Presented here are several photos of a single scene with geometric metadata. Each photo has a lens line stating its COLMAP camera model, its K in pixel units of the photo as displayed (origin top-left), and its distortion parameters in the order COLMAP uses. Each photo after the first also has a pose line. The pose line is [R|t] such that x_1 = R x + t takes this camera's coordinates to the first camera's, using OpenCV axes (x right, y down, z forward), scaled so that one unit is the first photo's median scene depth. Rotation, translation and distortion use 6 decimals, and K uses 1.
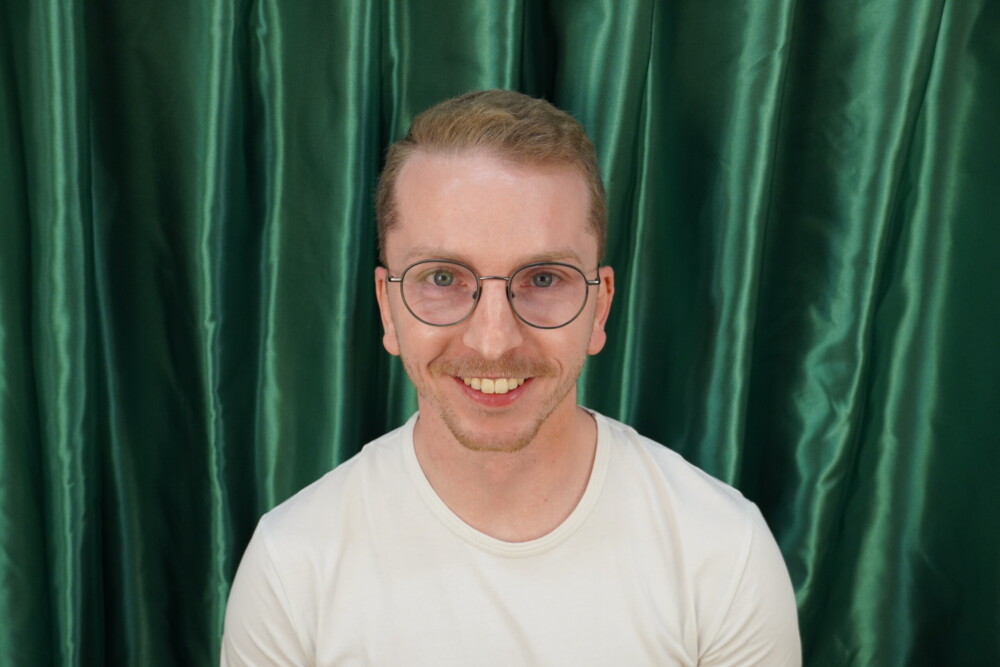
lens RADIAL K [[1252.5, 0, 499.4], [0, 1252.5, 335.9], [0, 0, 1]] dist [0.010833, 0.000000]
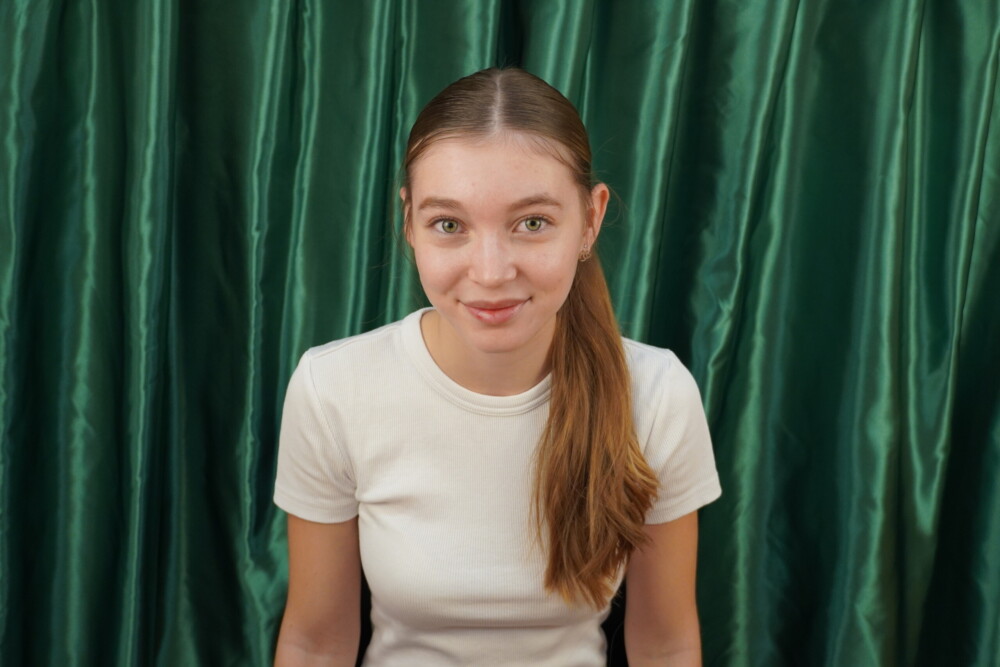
lens RADIAL K [[1252.5, 0, 486.8], [0, 1252.5, 349.2], [0, 0, 1]] dist [0.010833, 0.000000]
pose [[0.996584, 0.022934, 0.079336, -0.094171], [-0.017348, 0.997369, -0.070390, 0.210216], [-0.080742, 0.068773, 0.994360, -0.337894]]
